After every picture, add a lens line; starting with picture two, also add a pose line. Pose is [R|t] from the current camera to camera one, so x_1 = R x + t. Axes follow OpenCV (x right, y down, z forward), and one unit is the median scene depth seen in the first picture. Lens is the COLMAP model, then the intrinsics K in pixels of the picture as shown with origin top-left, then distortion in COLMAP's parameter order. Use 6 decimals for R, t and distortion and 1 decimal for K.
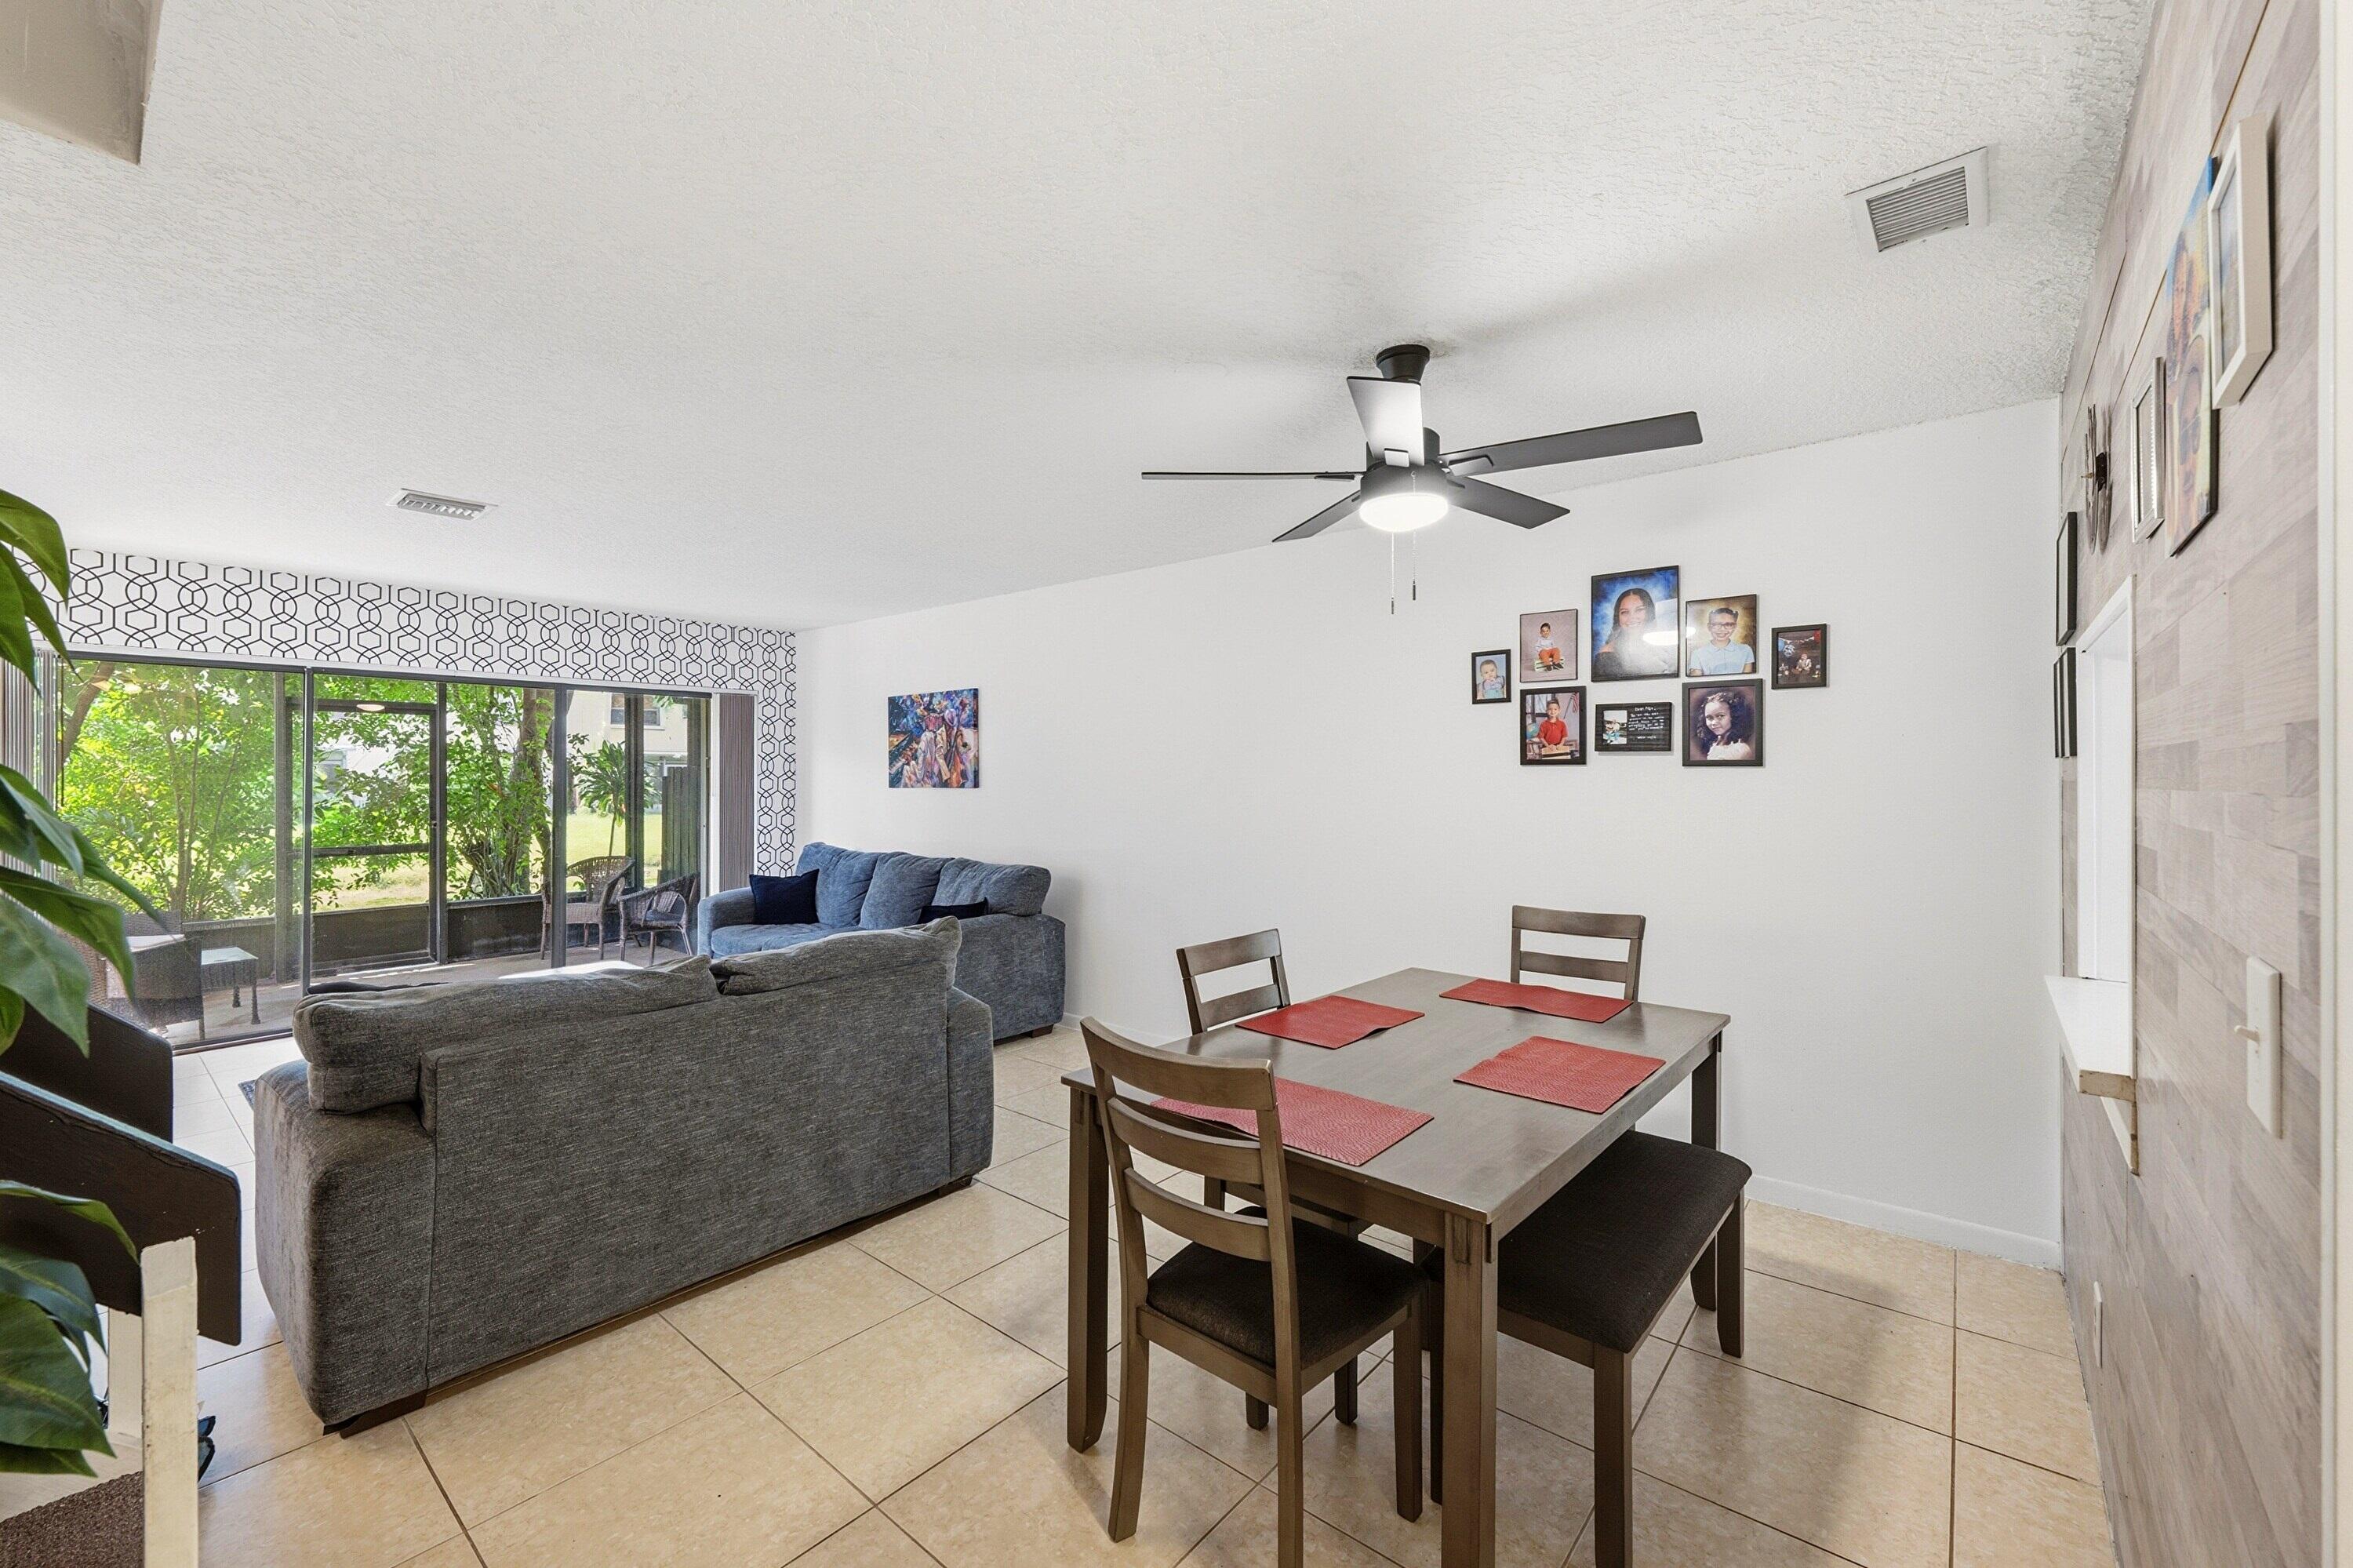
lens RADIAL K [[938.8, 0, 1159.0], [0, 938.8, 772.0], [0, 0, 1]] dist [-0.000597, 0.000071]
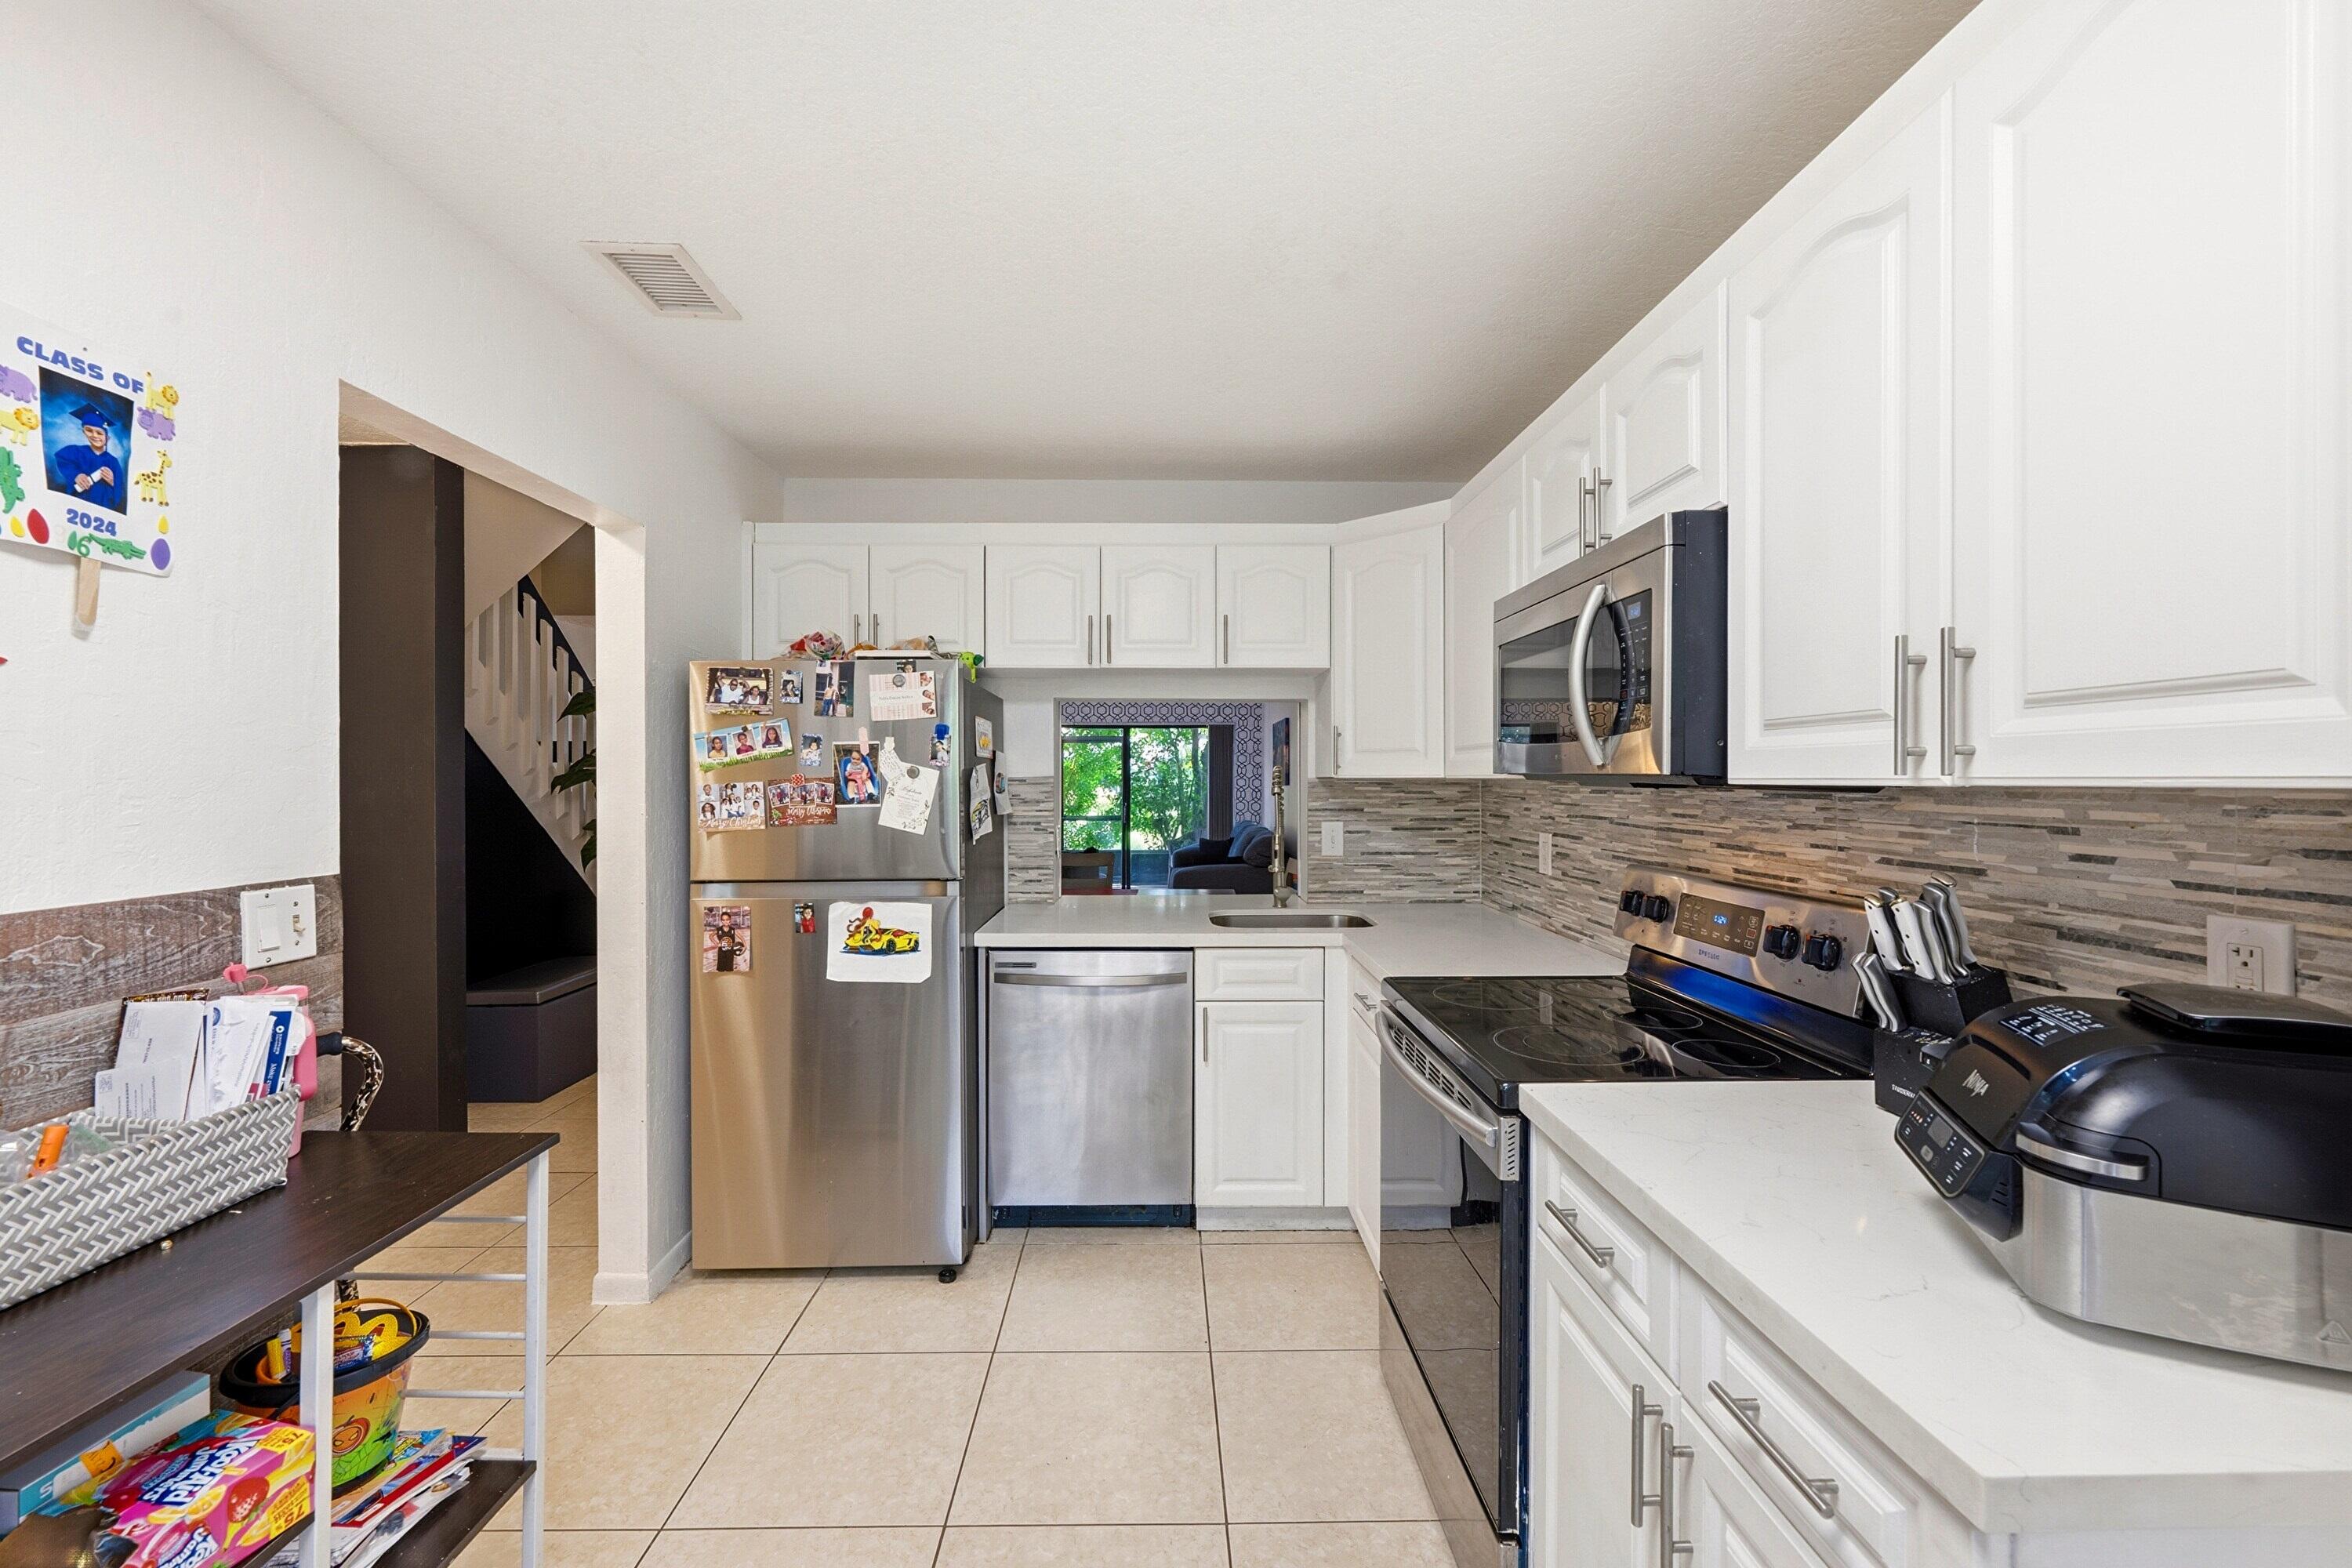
lens RADIAL K [[938.3, 0, 1182.9], [0, 938.3, 781.9], [0, 0, 1]] dist [-0.000597, 0.000071]
pose [[0.674151, 0.002587, -0.738589, 0.656869], [0.003181, 0.999974, 0.006406, 0.001791], [0.738586, -0.006668, 0.674126, -0.095223]]
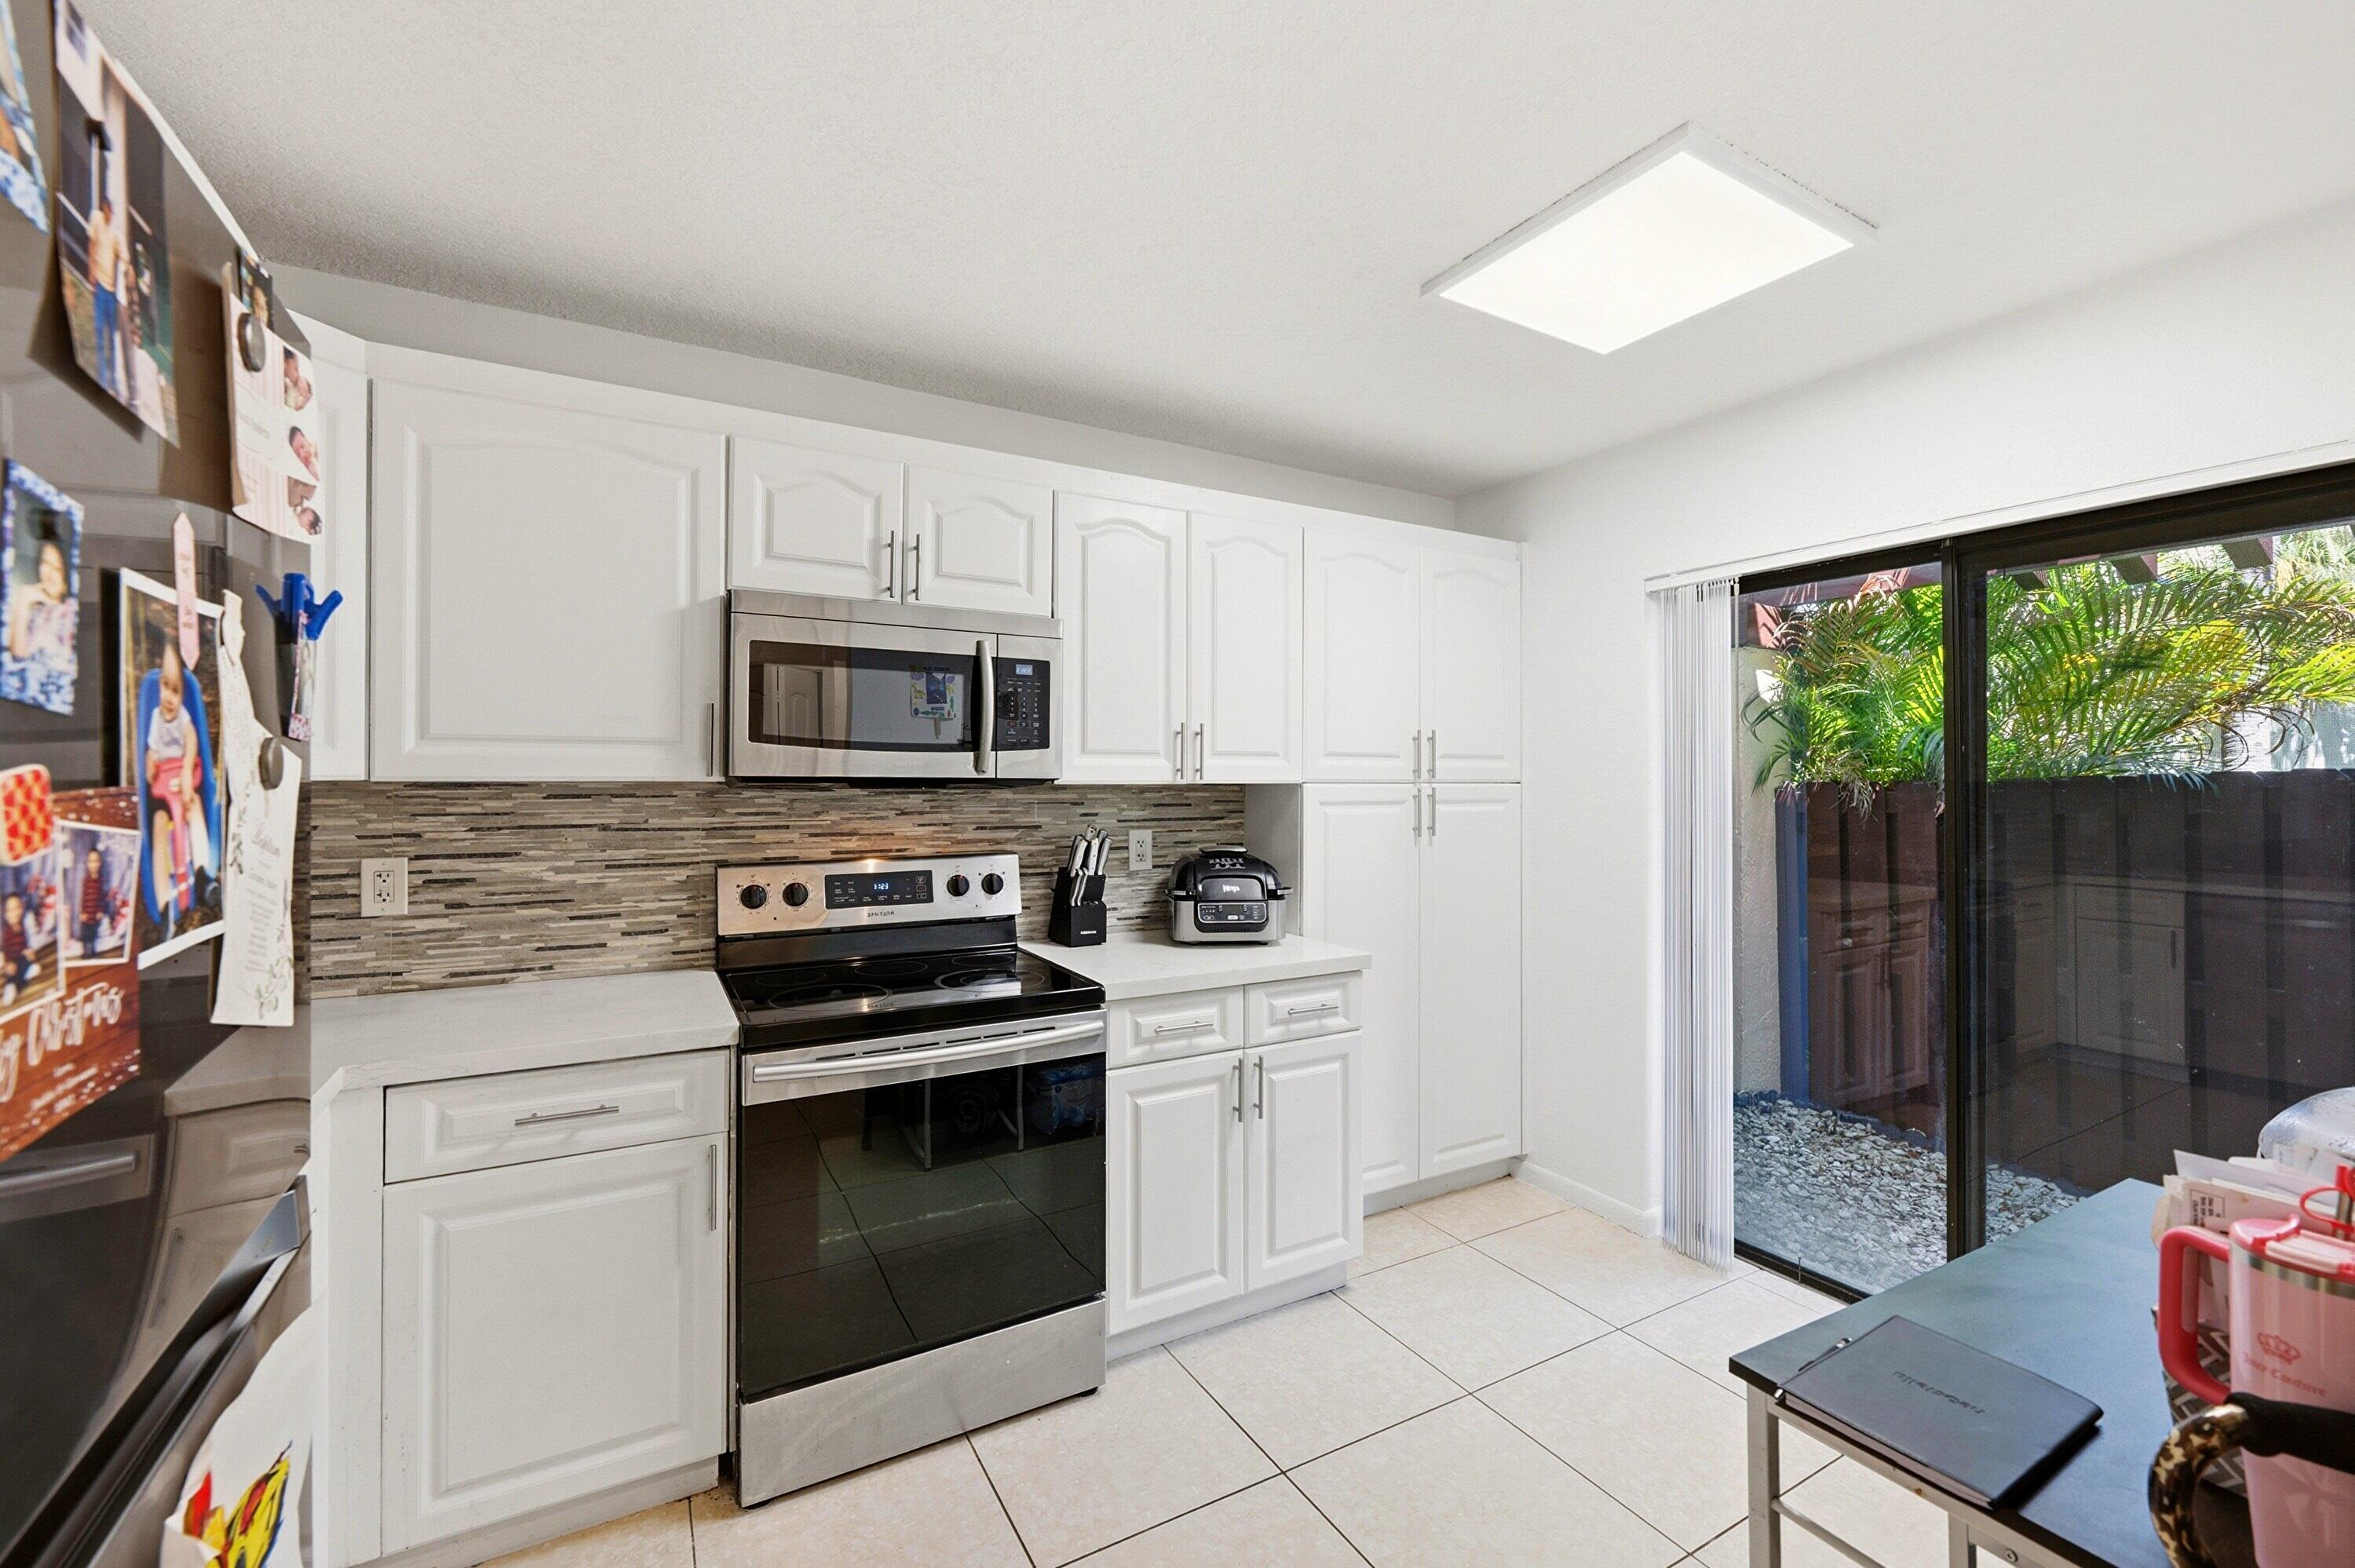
lens RADIAL K [[953.0, 0, 1167.2], [0, 953.0, 776.1], [0, 0, 1]] dist [0.002232, -0.000115]
pose [[0.337928, 0.002159, 0.941169, 0.256747], [-0.004988, 0.999987, -0.000503, 0.000746], [-0.941159, -0.004525, 0.337935, -0.027635]]
